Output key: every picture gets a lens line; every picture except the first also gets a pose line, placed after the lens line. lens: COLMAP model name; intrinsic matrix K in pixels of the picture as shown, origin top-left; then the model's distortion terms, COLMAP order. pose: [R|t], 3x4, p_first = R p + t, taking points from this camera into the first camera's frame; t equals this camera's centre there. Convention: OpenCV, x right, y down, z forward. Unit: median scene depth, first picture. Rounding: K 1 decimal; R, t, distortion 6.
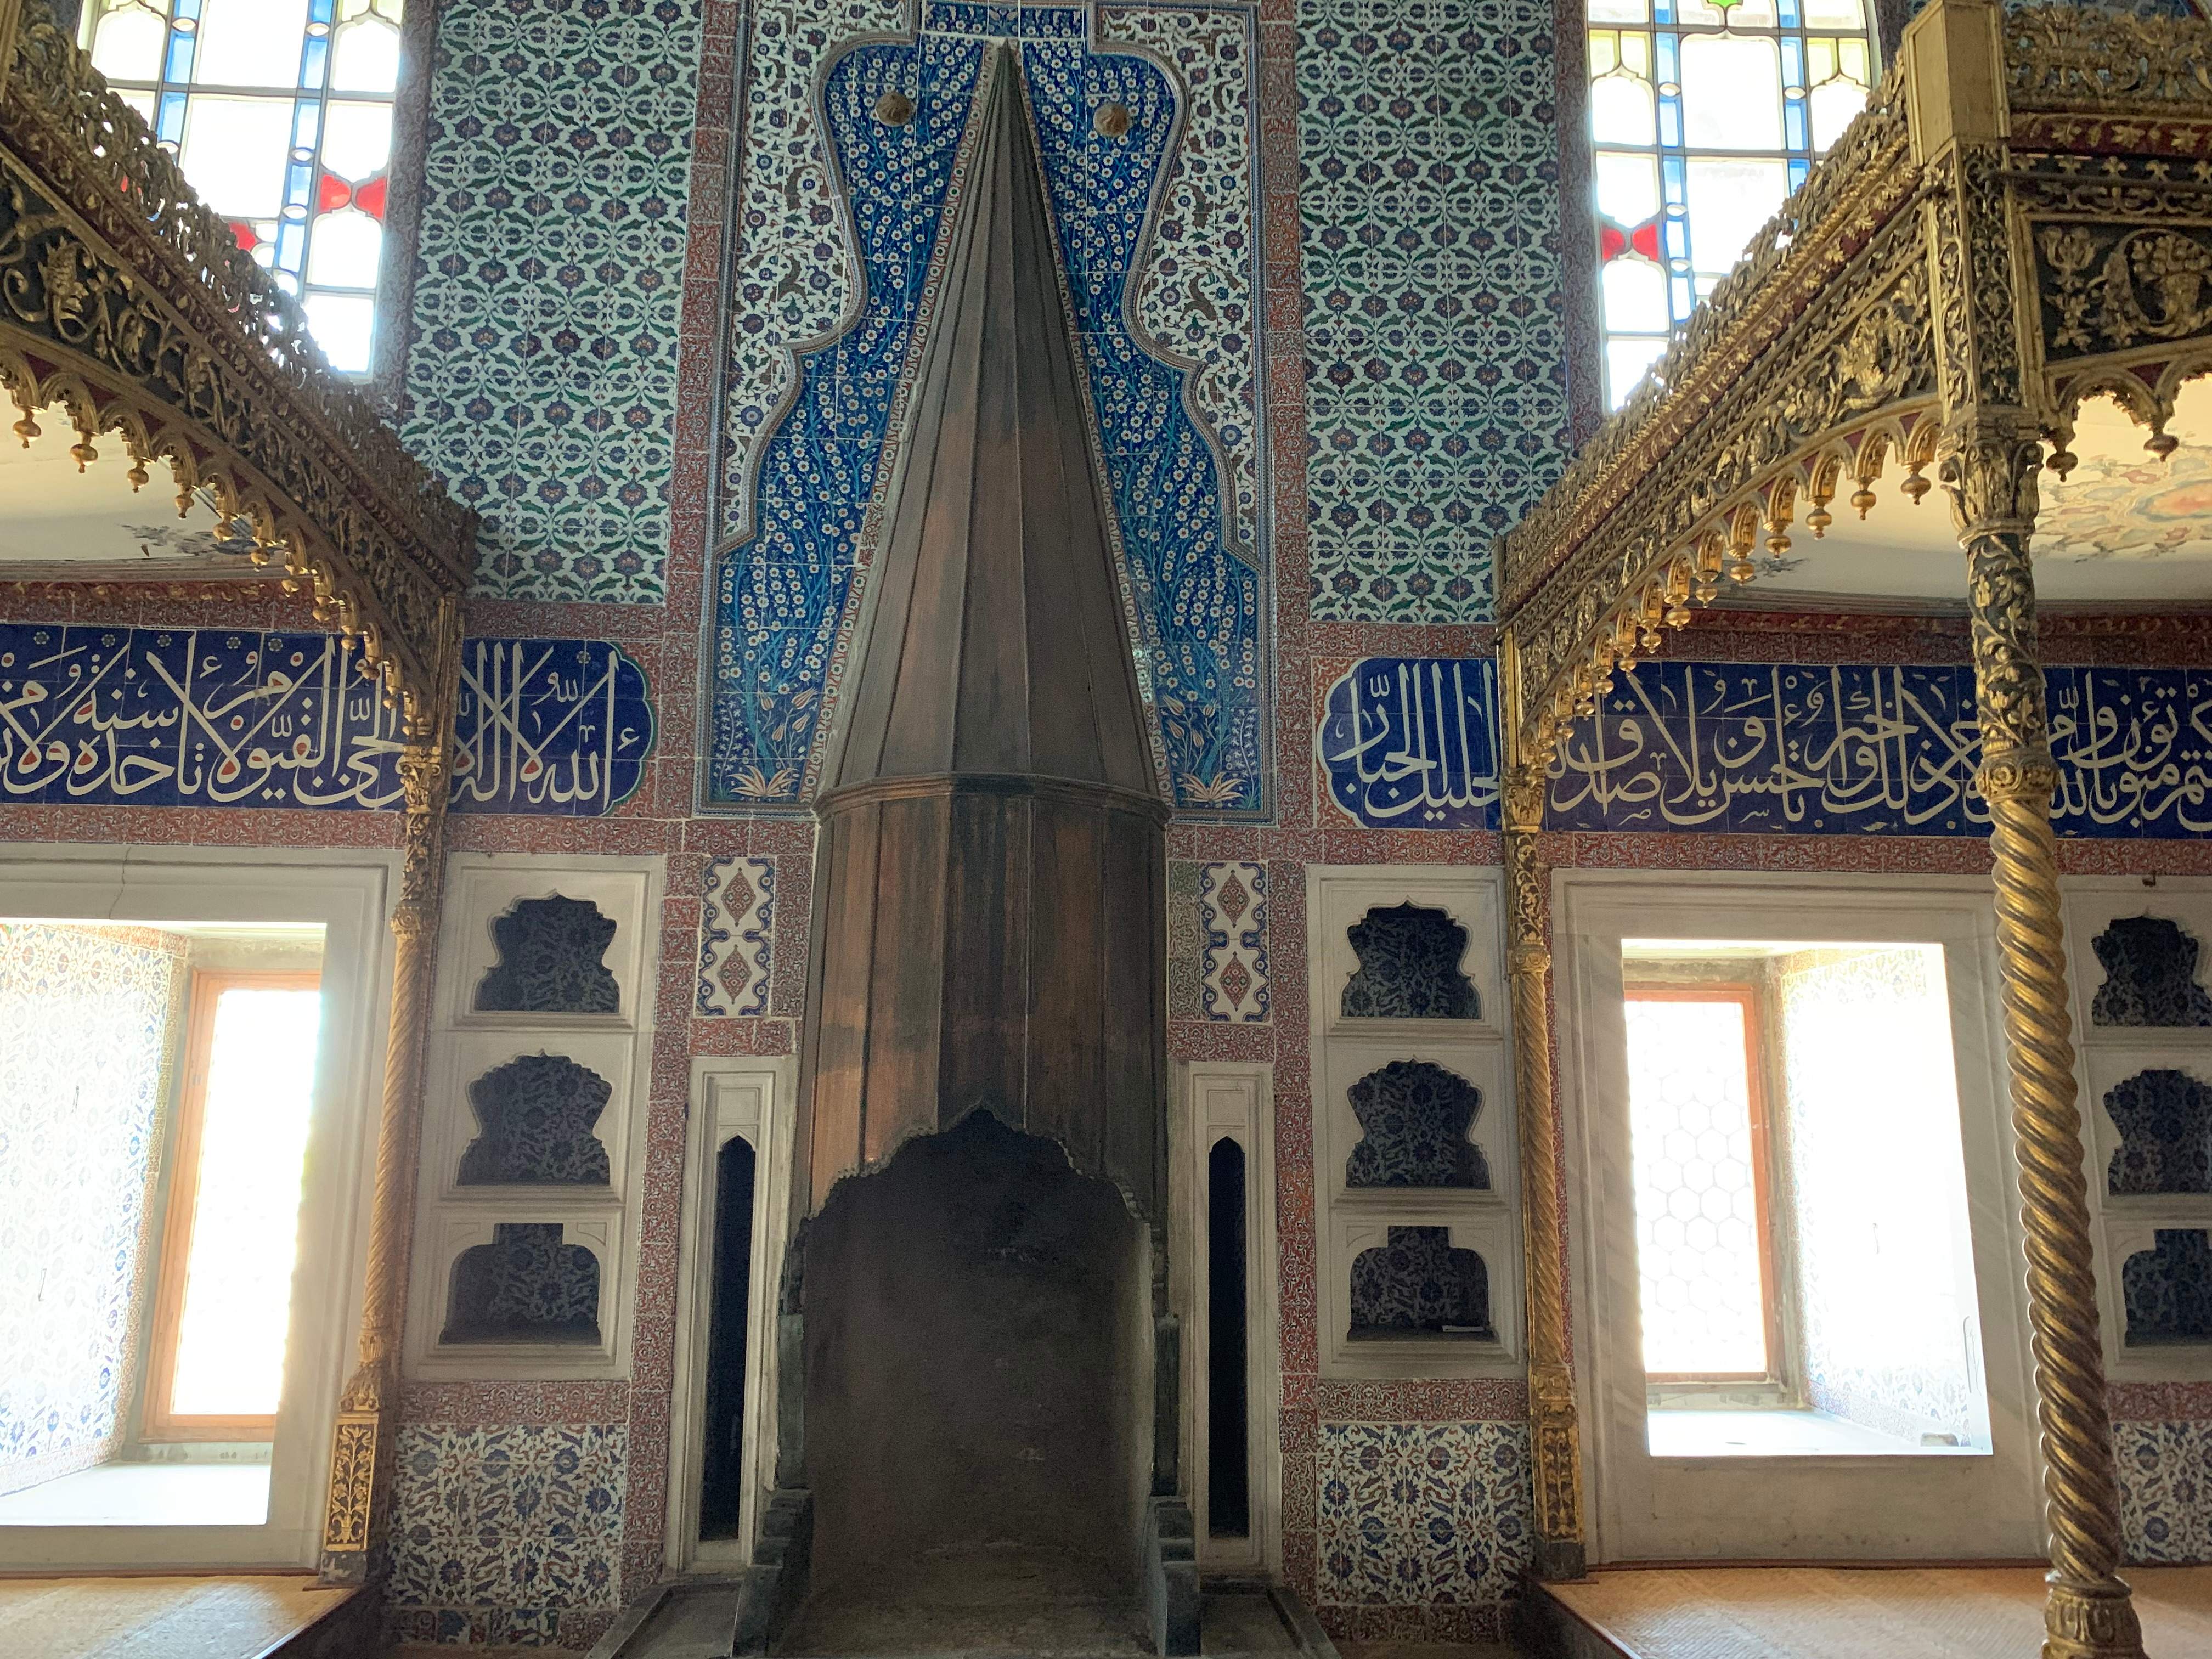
lens RADIAL K [[1697.7, 0, 1109.2], [0, 1697.7, 823.5], [0, 0, 1]] dist [0.021208, -0.004310]
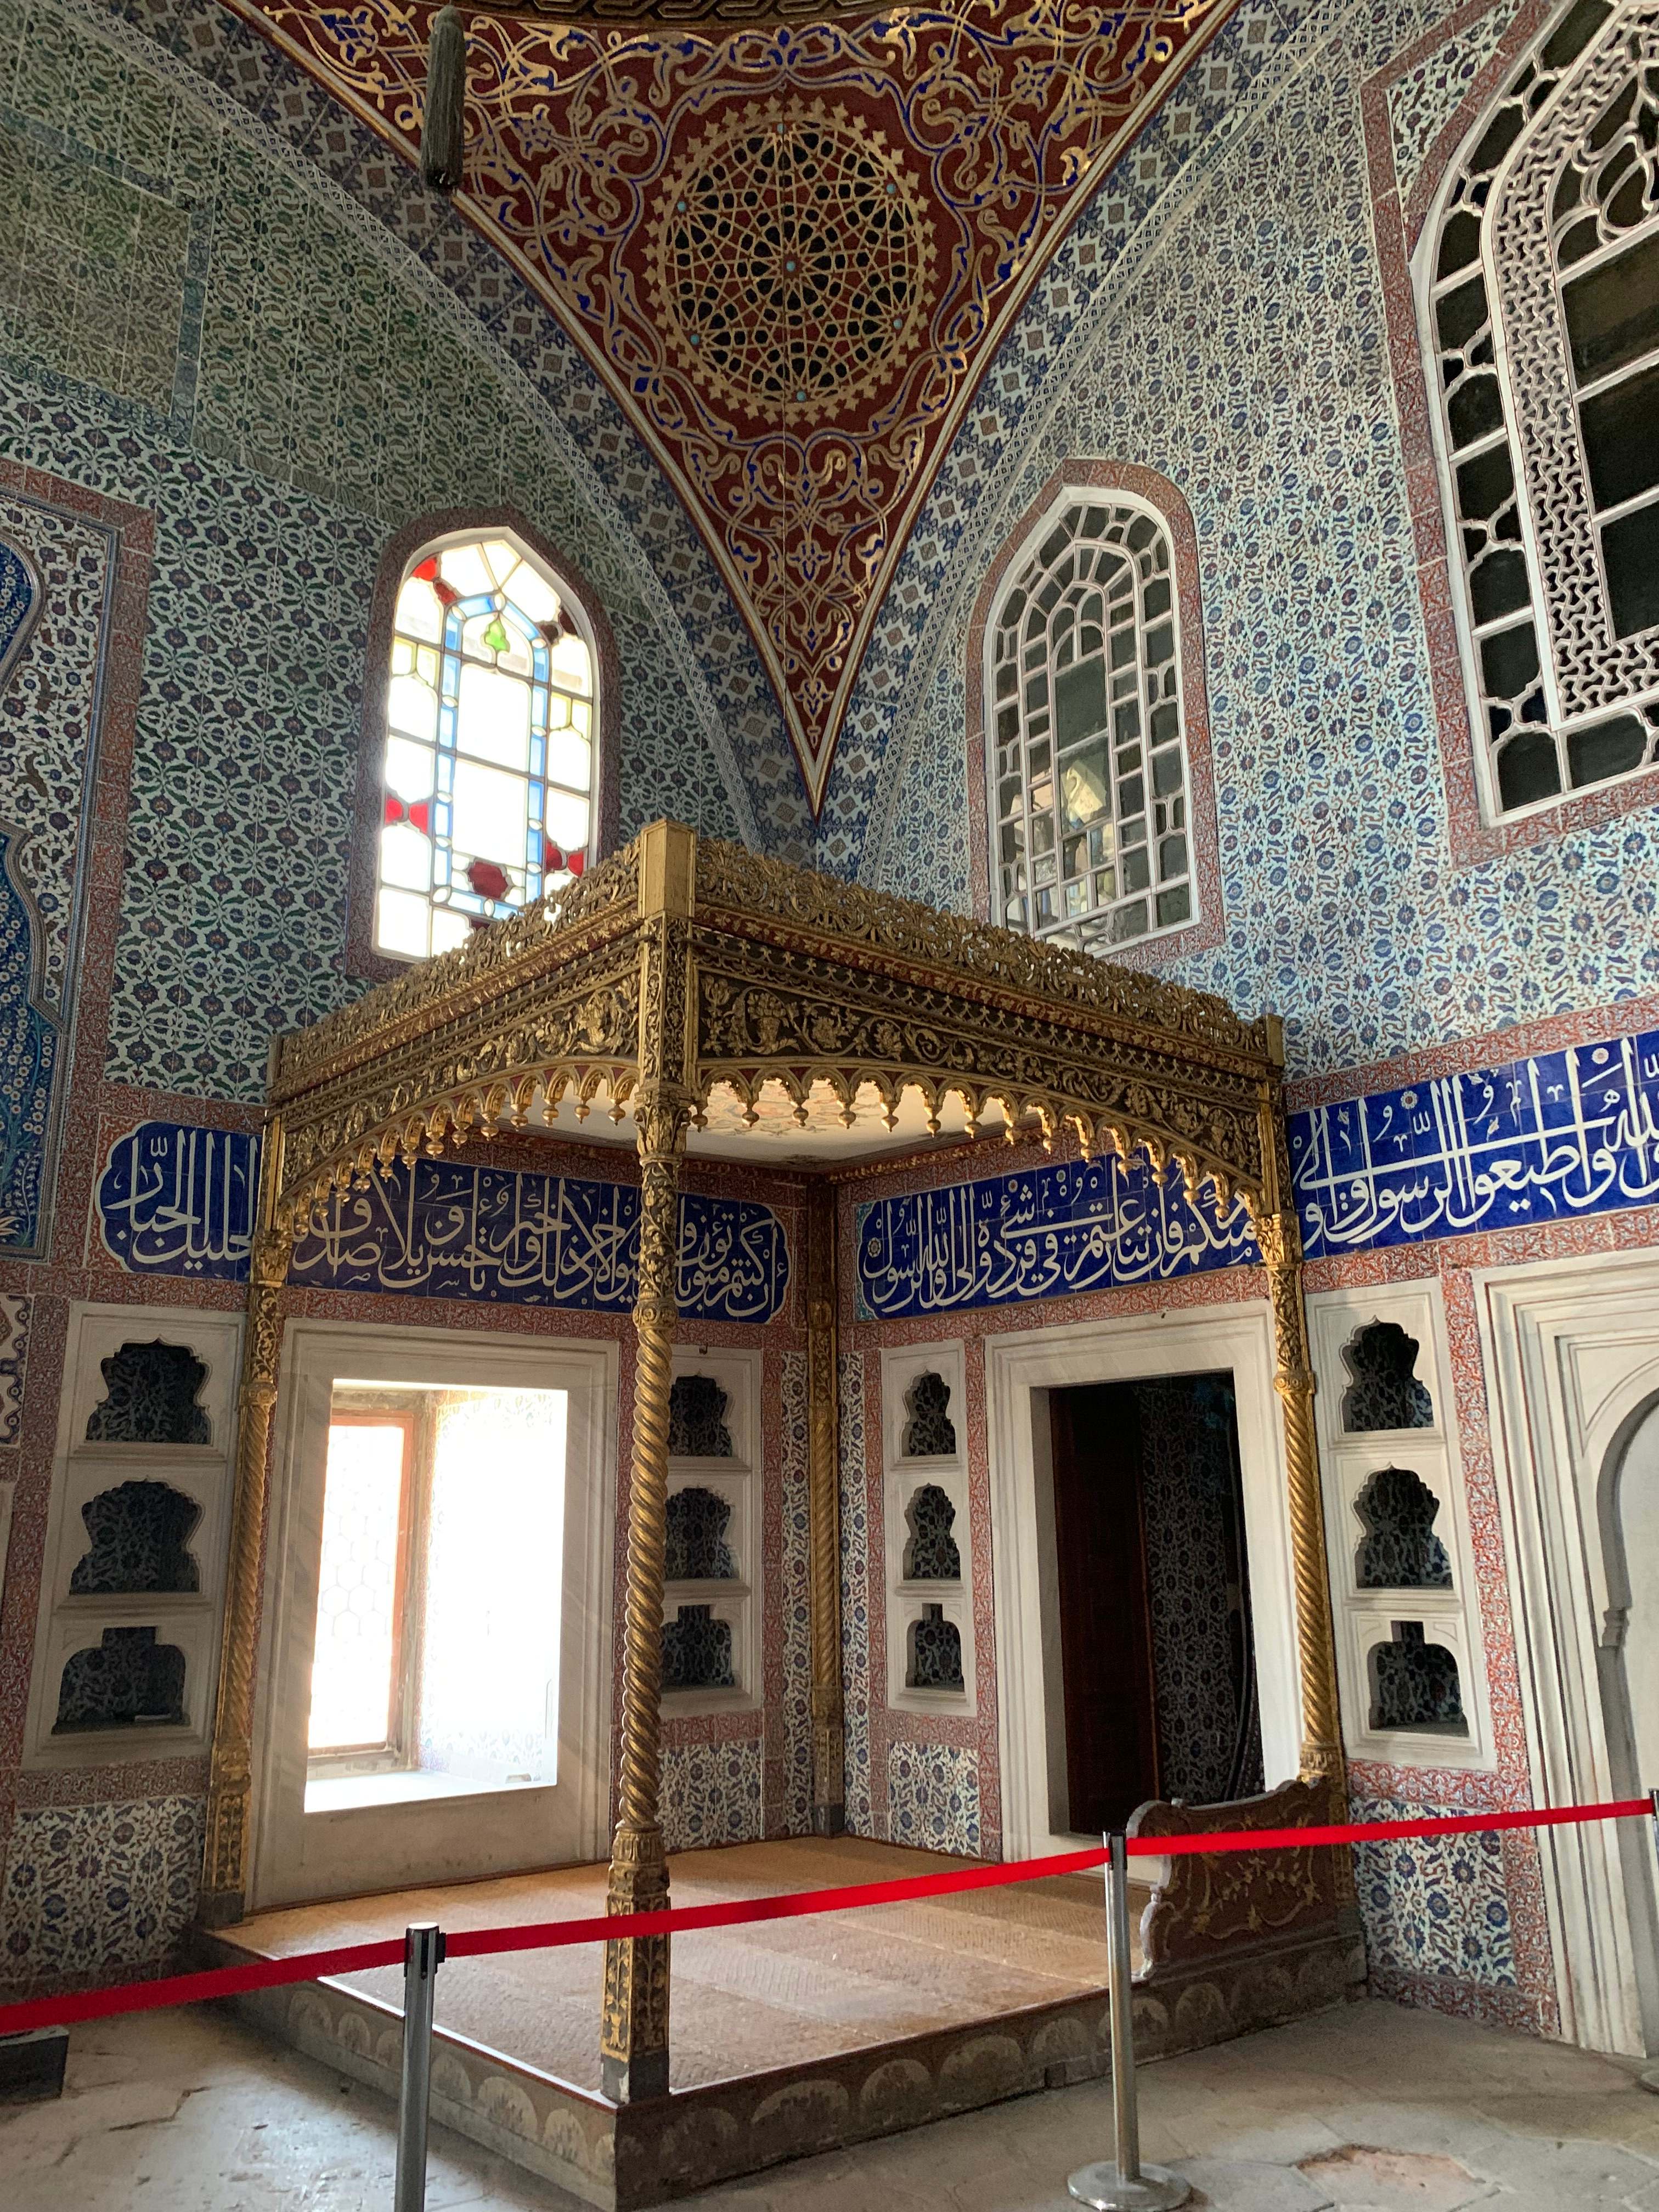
lens RADIAL K [[1697.7, 0, 829.9], [0, 1697.7, 1109.6], [0, 0, 1]] dist [0.021208, -0.004310]
pose [[0.804961, 0.138314, 0.576981, -0.142902], [-0.101006, 0.990199, -0.096455, -0.040925], [-0.584668, 0.019364, 0.811042, -0.197303]]
